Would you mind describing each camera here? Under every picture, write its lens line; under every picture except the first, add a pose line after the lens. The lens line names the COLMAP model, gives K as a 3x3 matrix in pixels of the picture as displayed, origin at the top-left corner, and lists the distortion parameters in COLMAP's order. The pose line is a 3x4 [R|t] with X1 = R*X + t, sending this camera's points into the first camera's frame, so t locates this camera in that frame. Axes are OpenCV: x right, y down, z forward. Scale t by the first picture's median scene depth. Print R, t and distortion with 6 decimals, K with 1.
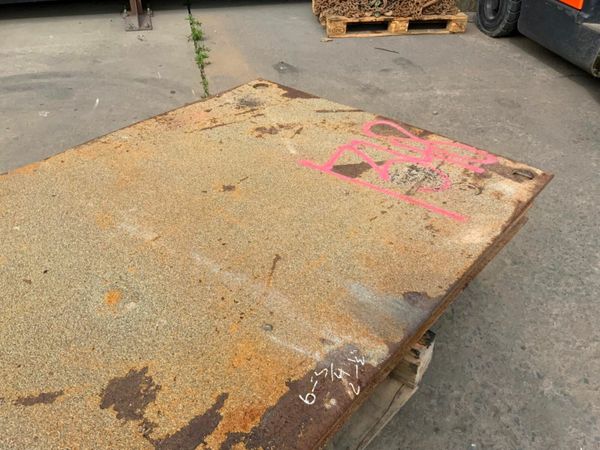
lens RADIAL K [[496.8, 0, 300.0], [0, 496.8, 225.0], [0, 0, 1]] dist [0.031251, -0.054776]
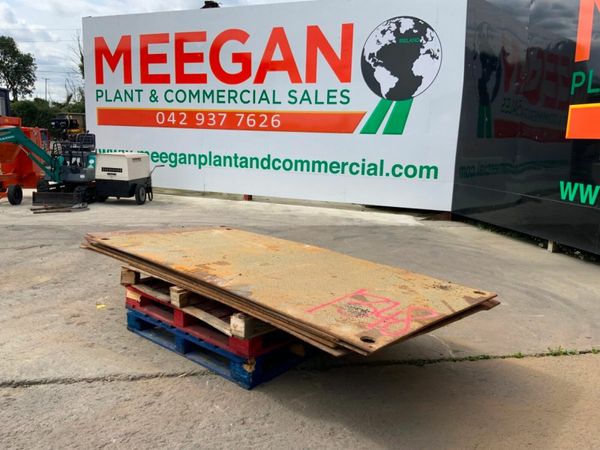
lens RADIAL K [[495.3, 0, 300.0], [0, 495.3, 225.0], [0, 0, 1]] dist [0.098738, -0.196678]
pose [[-0.041541, 0.146619, -0.988320, 0.670638], [-0.649932, 0.747324, 0.138184, -0.153734], [0.758856, 0.648082, 0.064248, 0.228361]]
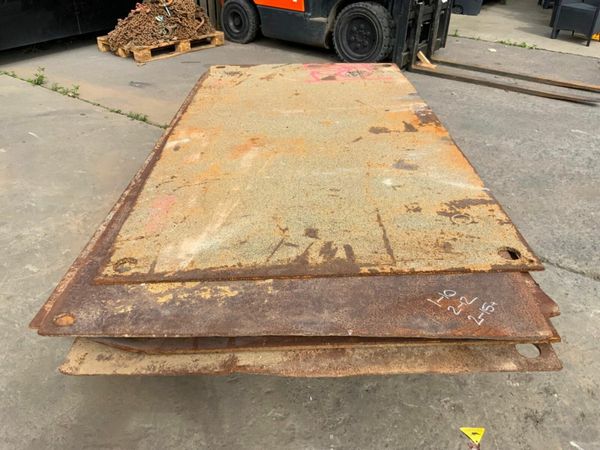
lens RADIAL K [[495.3, 0, 300.0], [0, 495.3, 225.0], [0, 0, 1]] dist [0.098738, -0.196678]
pose [[0.755904, -0.356570, 0.549061, -0.500895], [0.404454, 0.913824, 0.036633, 0.118076], [-0.514808, 0.194378, 0.834979, -0.189304]]
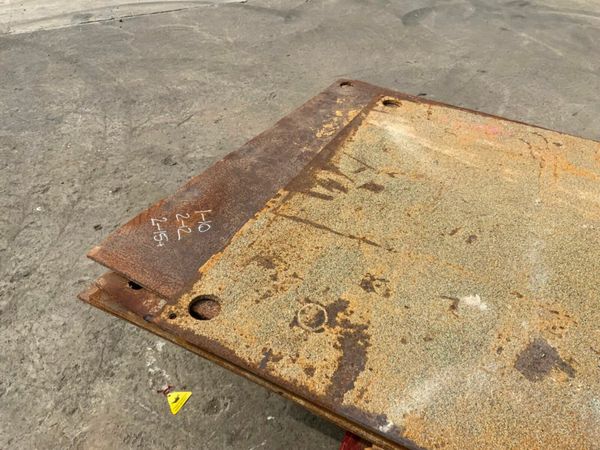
lens RADIAL K [[495.3, 0, 300.0], [0, 495.3, 225.0], [0, 0, 1]] dist [0.098738, -0.196678]
pose [[0.218671, 0.609578, -0.761969, -0.022129], [-0.615618, 0.692037, 0.376961, 0.063968], [0.757098, 0.386651, 0.526596, -0.067528]]
